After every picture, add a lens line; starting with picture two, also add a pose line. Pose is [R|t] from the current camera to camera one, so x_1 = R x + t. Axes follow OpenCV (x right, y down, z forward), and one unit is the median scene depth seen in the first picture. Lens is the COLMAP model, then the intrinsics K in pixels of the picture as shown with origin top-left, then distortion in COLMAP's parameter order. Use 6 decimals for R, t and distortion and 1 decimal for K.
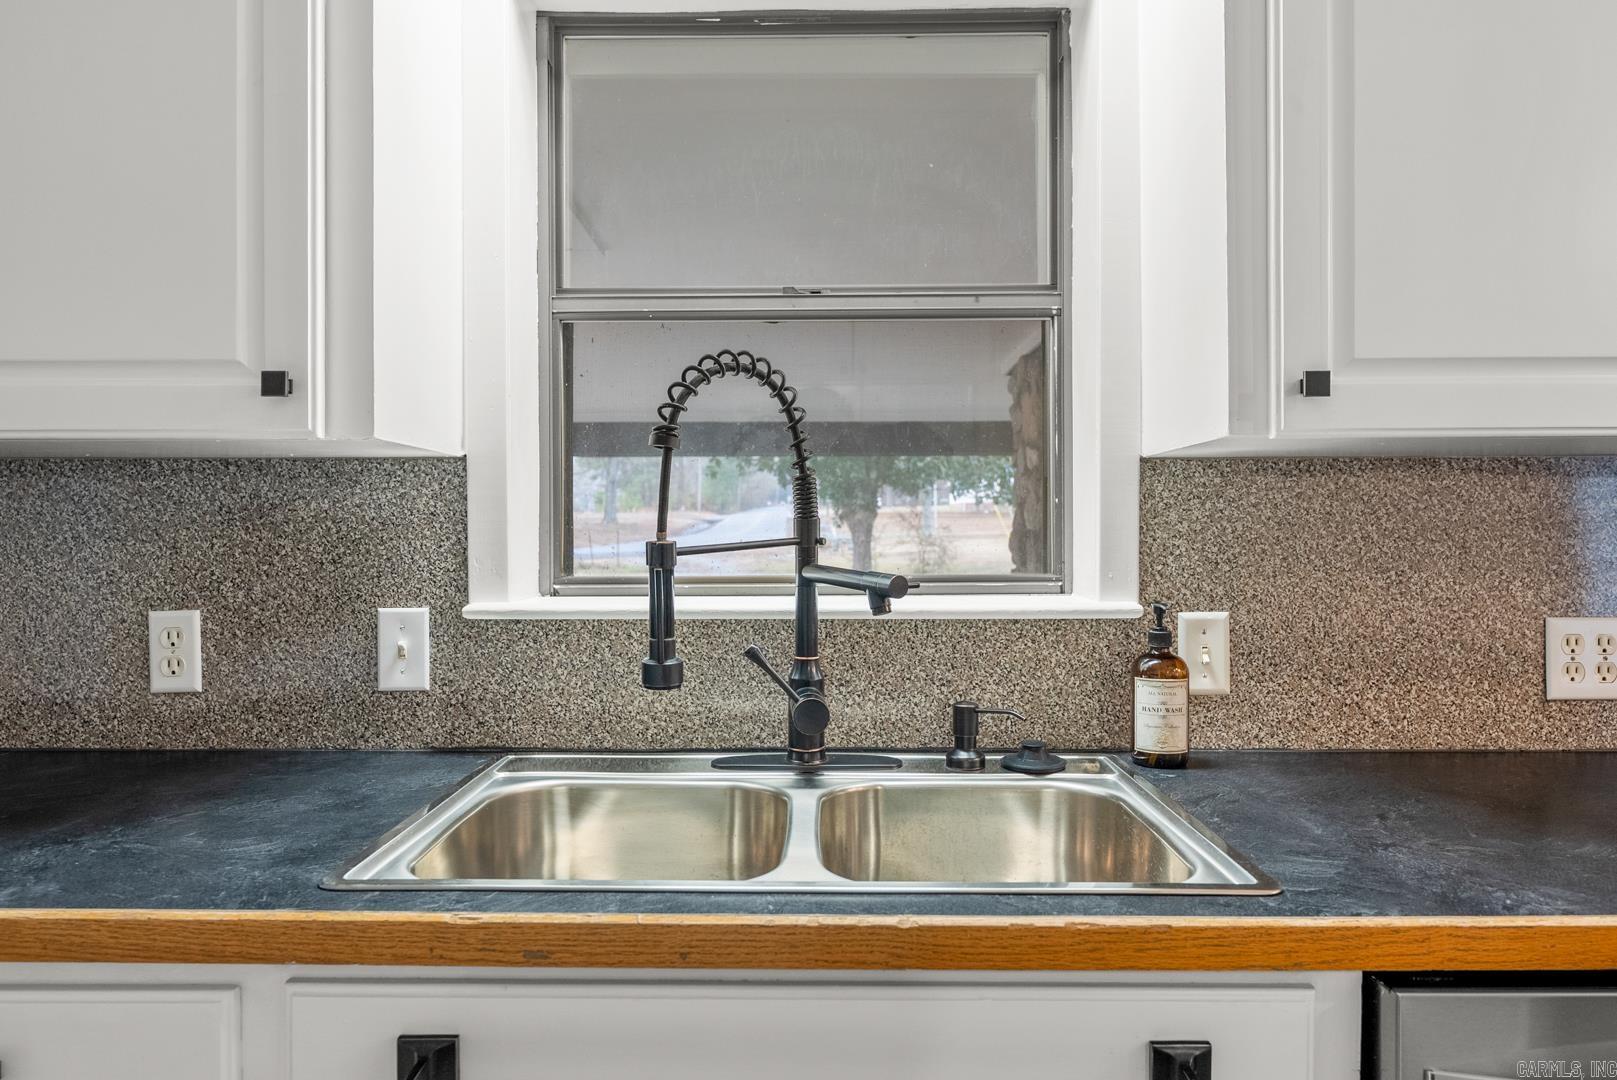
lens RADIAL K [[1107.1, 0, 809.0], [0, 1107.1, 543.5], [0, 0, 1]] dist [-0.005827, 0.004519]
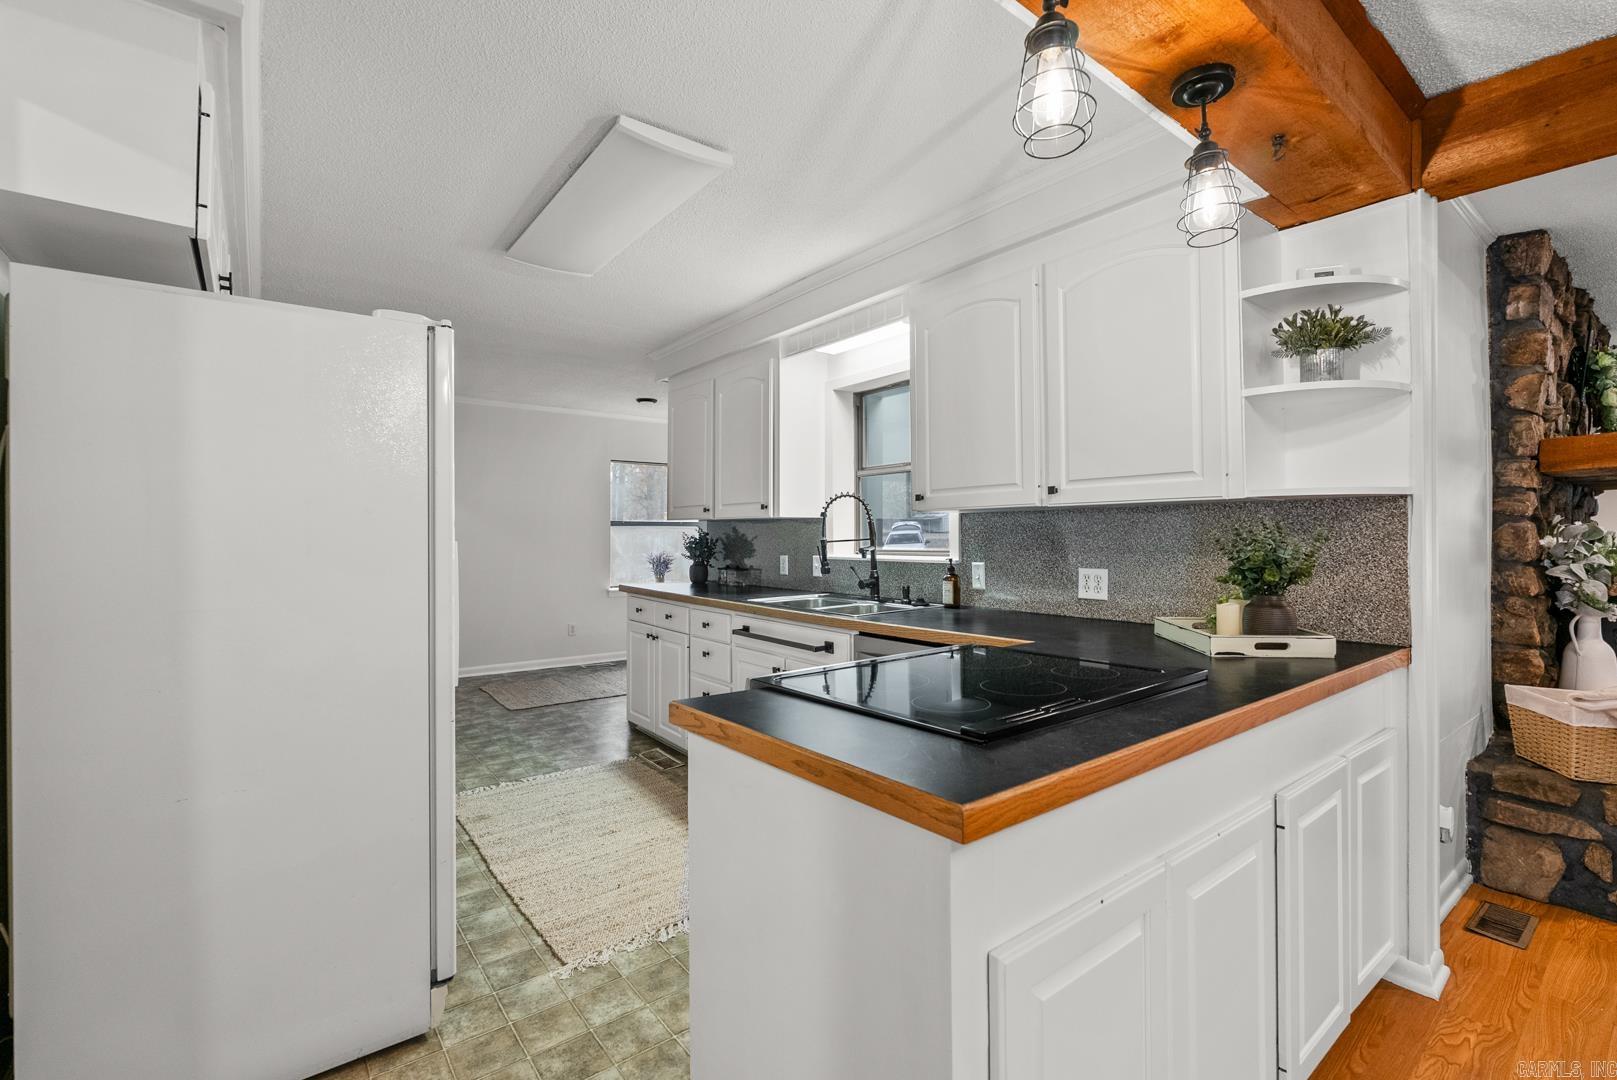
lens RADIAL K [[718.5, 0, 809.2], [0, 718.5, 533.7], [0, 0, 1]] dist [-0.007520, -0.000767]
pose [[0.623061, -0.002167, -0.782171, 1.631841], [-0.008941, 0.999911, -0.009892, 0.005176], [0.782123, 0.013157, 0.622986, -0.624339]]
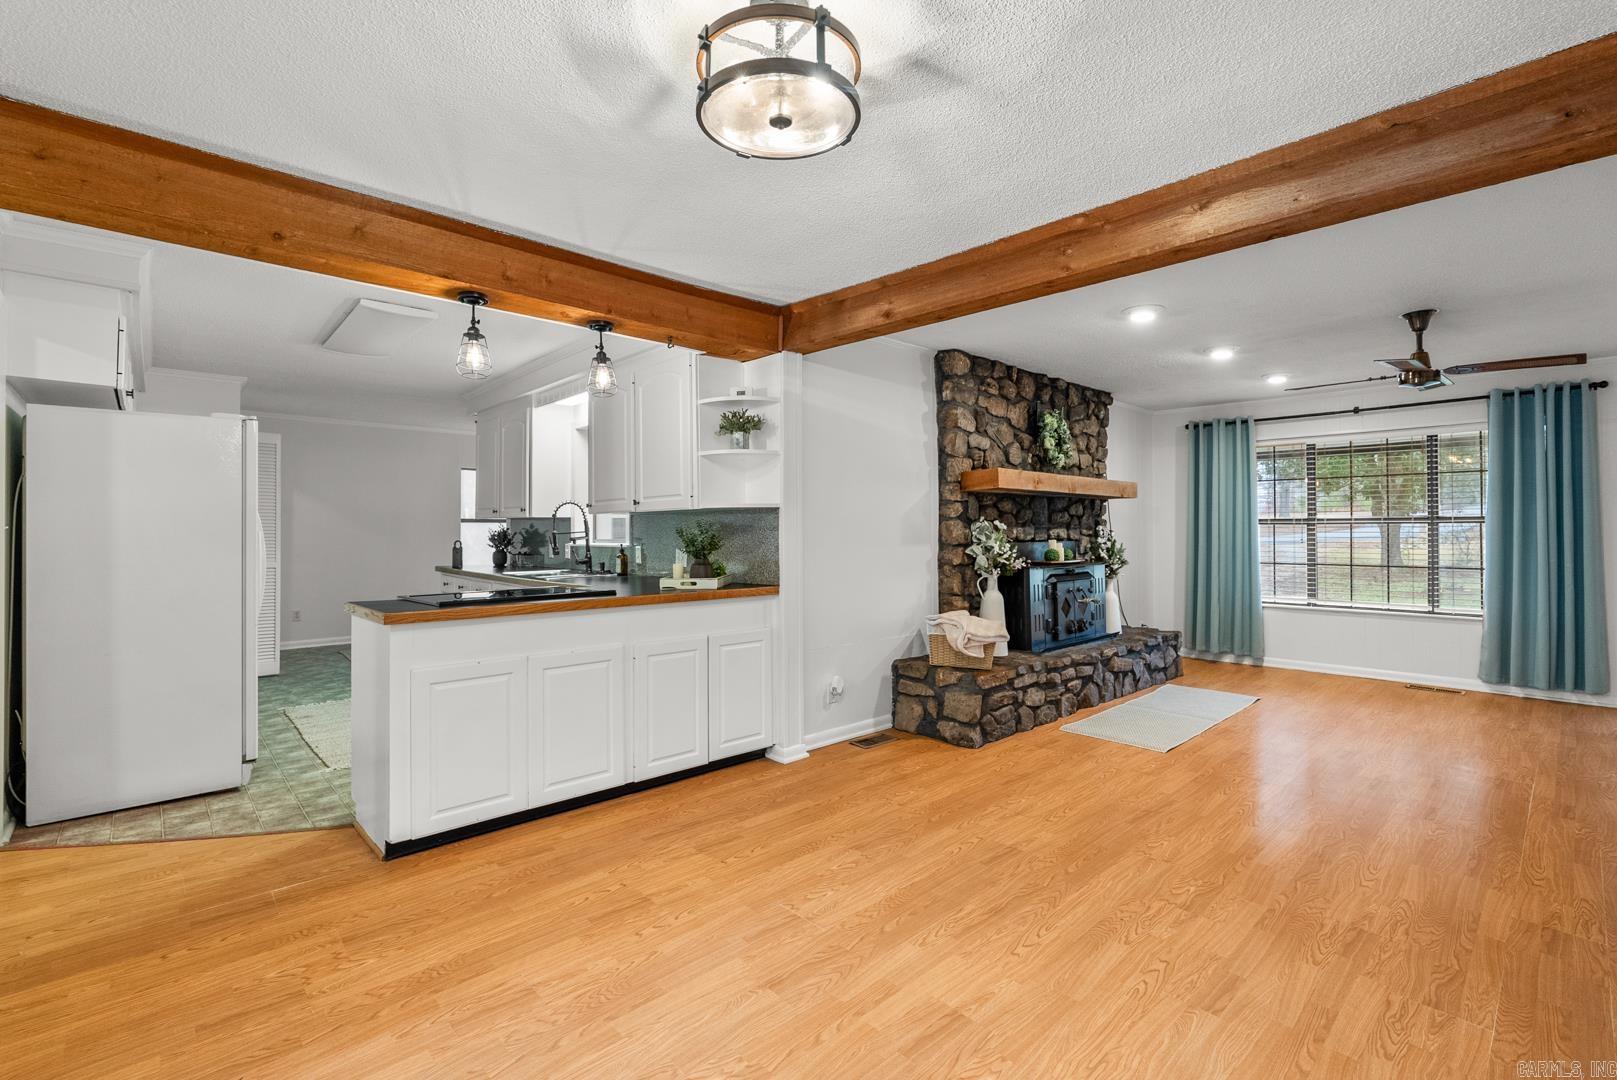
lens RADIAL K [[718.5, 0, 807.5], [0, 718.5, 525.0], [0, 0, 1]] dist [-0.007520, -0.000767]
pose [[0.687988, -0.007381, -0.725684, 3.163433], [-0.007223, 0.999829, -0.017017, 0.016057], [0.725686, 0.016949, 0.687817, -0.638650]]
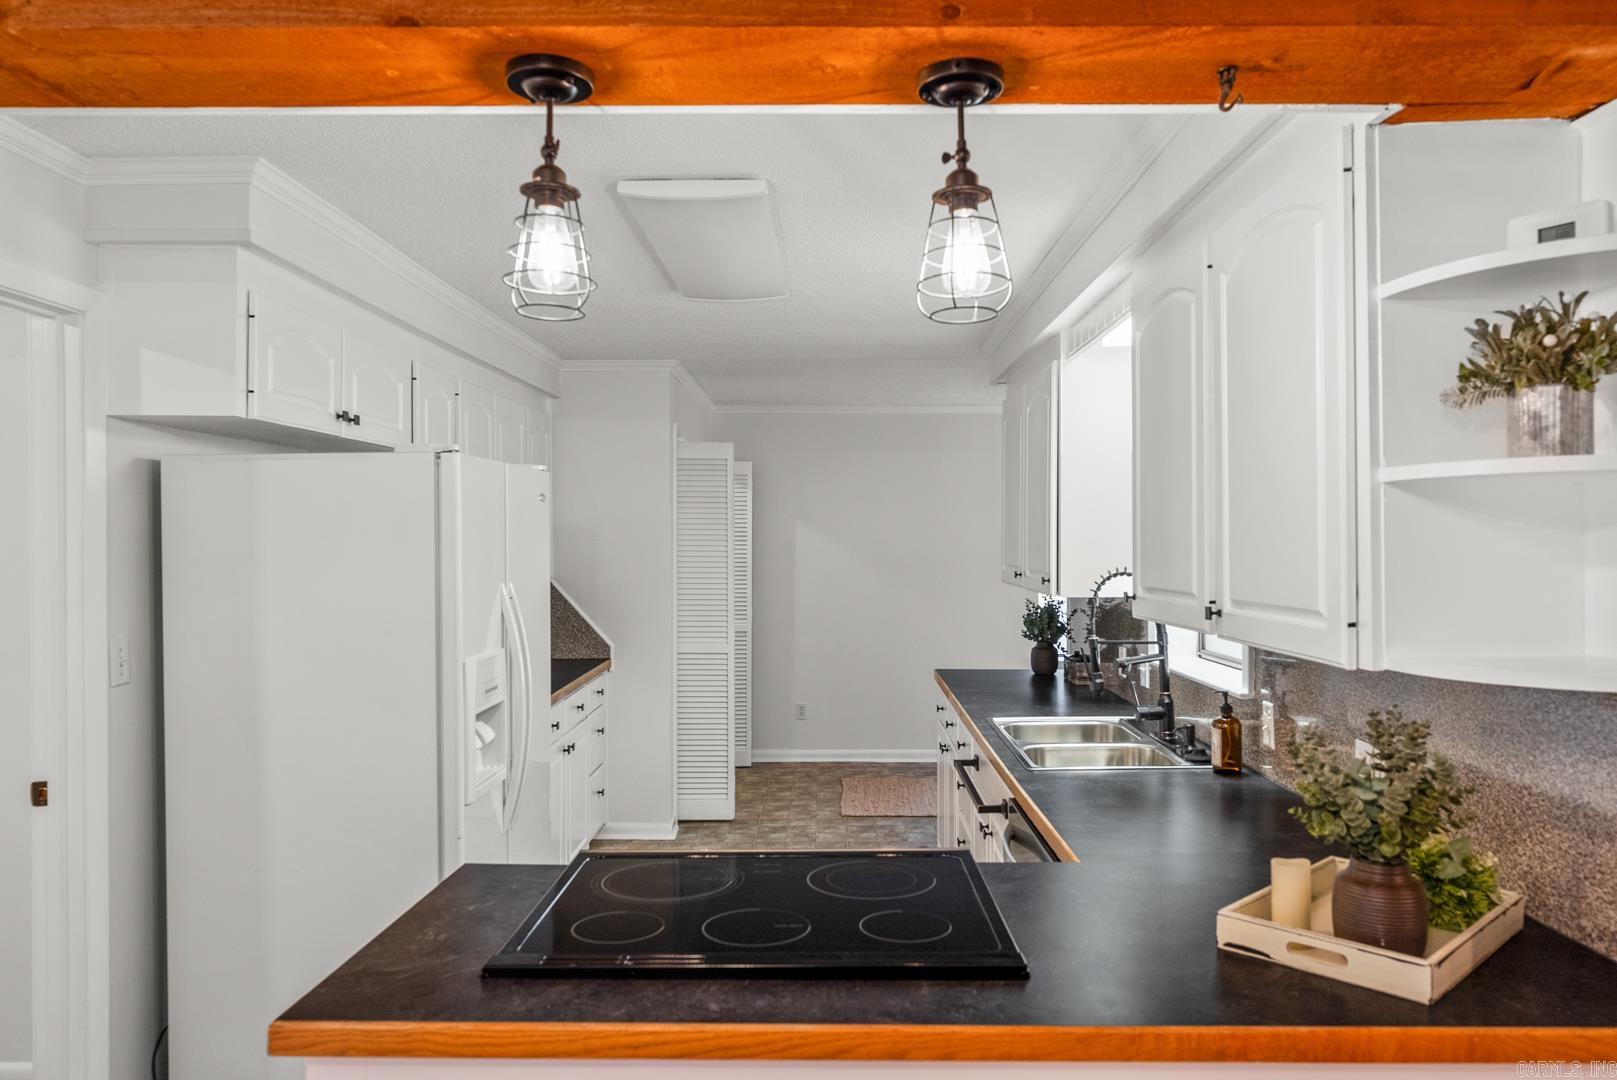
lens RADIAL K [[1107.1, 0, 809.8], [0, 1107.1, 542.1], [0, 0, 1]] dist [-0.005827, 0.004519]
pose [[-0.002528, 0.003412, -0.999991, 2.188722], [-0.013842, 0.999898, 0.003447, -0.200224], [0.999901, 0.013851, -0.002481, 0.238275]]
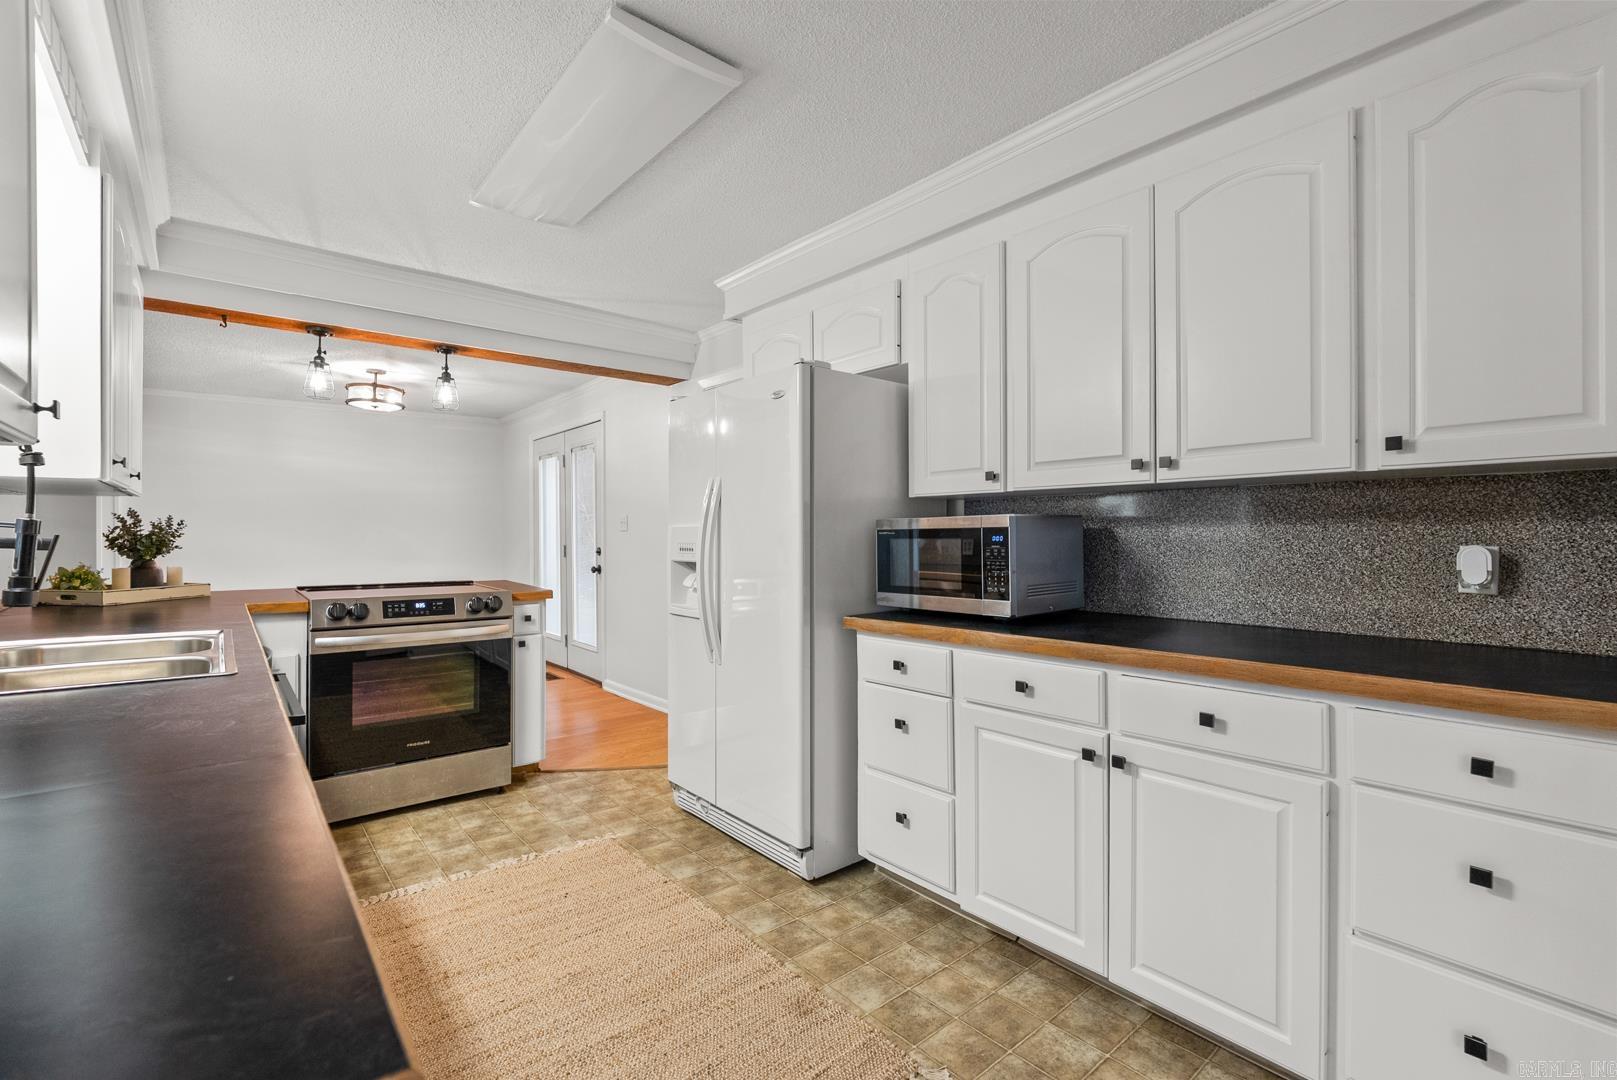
lens RADIAL K [[718.5, 0, 824.4], [0, 718.5, 538.1], [0, 0, 1]] dist [-0.007520, -0.000767]
pose [[-0.663661, -0.007425, 0.747996, -1.442670], [0.003290, 0.999912, 0.012845, 0.013791], [-0.748026, 0.010985, -0.663579, 0.664921]]
